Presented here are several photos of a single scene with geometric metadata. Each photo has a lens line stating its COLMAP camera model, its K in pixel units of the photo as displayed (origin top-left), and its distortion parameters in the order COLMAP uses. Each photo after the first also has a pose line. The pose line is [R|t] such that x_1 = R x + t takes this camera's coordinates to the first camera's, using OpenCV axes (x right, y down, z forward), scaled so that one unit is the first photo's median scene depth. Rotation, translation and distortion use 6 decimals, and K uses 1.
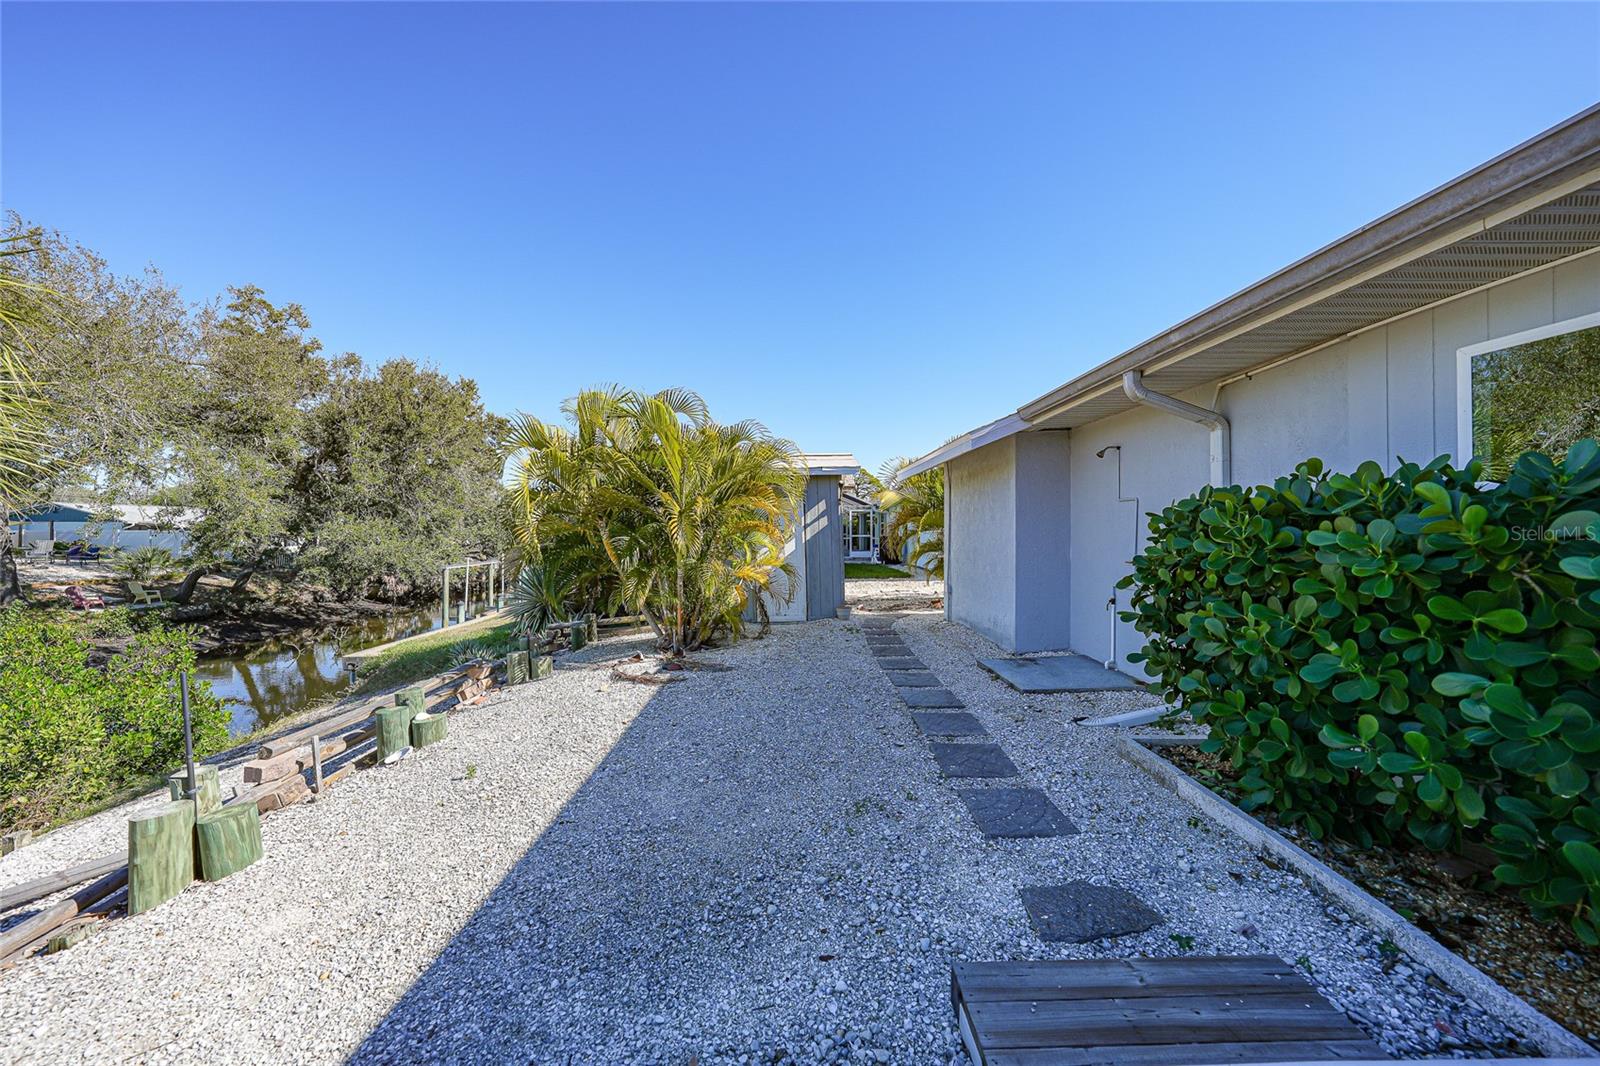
lens RADIAL K [[565.3, 0, 807.7], [0, 565.3, 528.6], [0, 0, 1]] dist [-0.023739, 0.006303]
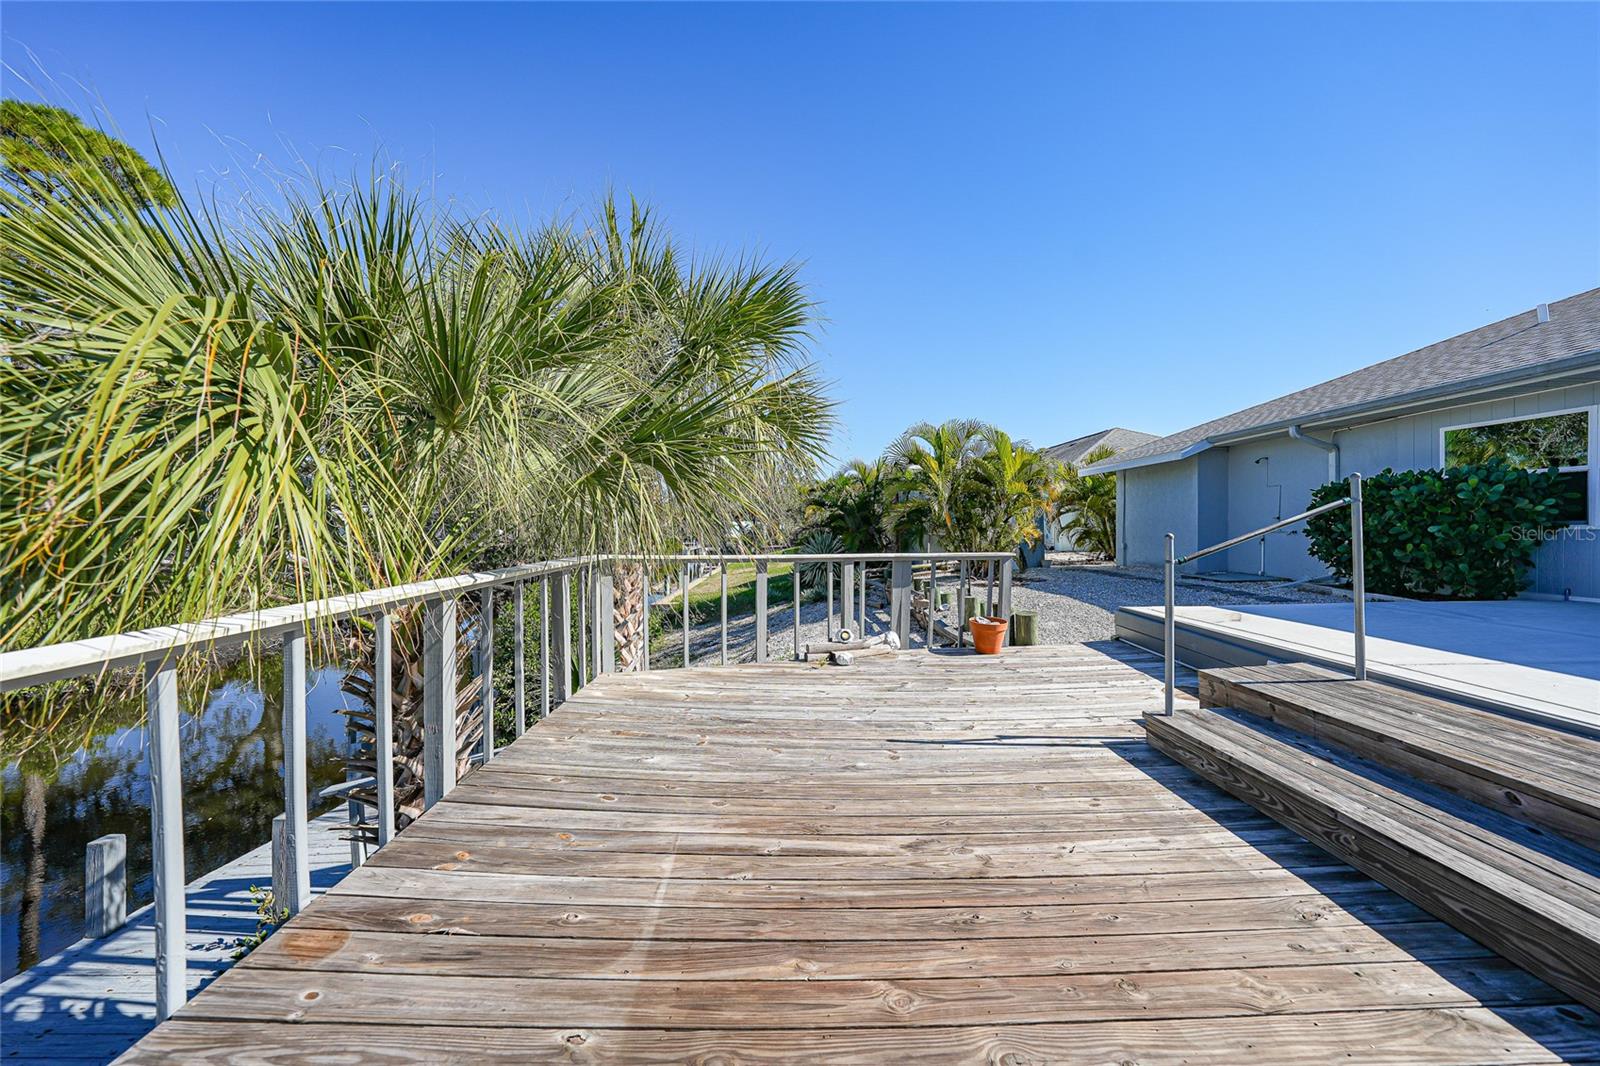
lens RADIAL K [[565.3, 0, 807.7], [0, 565.3, 528.6], [0, 0, 1]] dist [-0.023739, 0.006303]
pose [[0.999880, 0.000231, -0.015504, -2.648841], [-0.000133, 0.999980, 0.006374, 0.221004], [0.015505, -0.006372, 0.999859, -2.477347]]
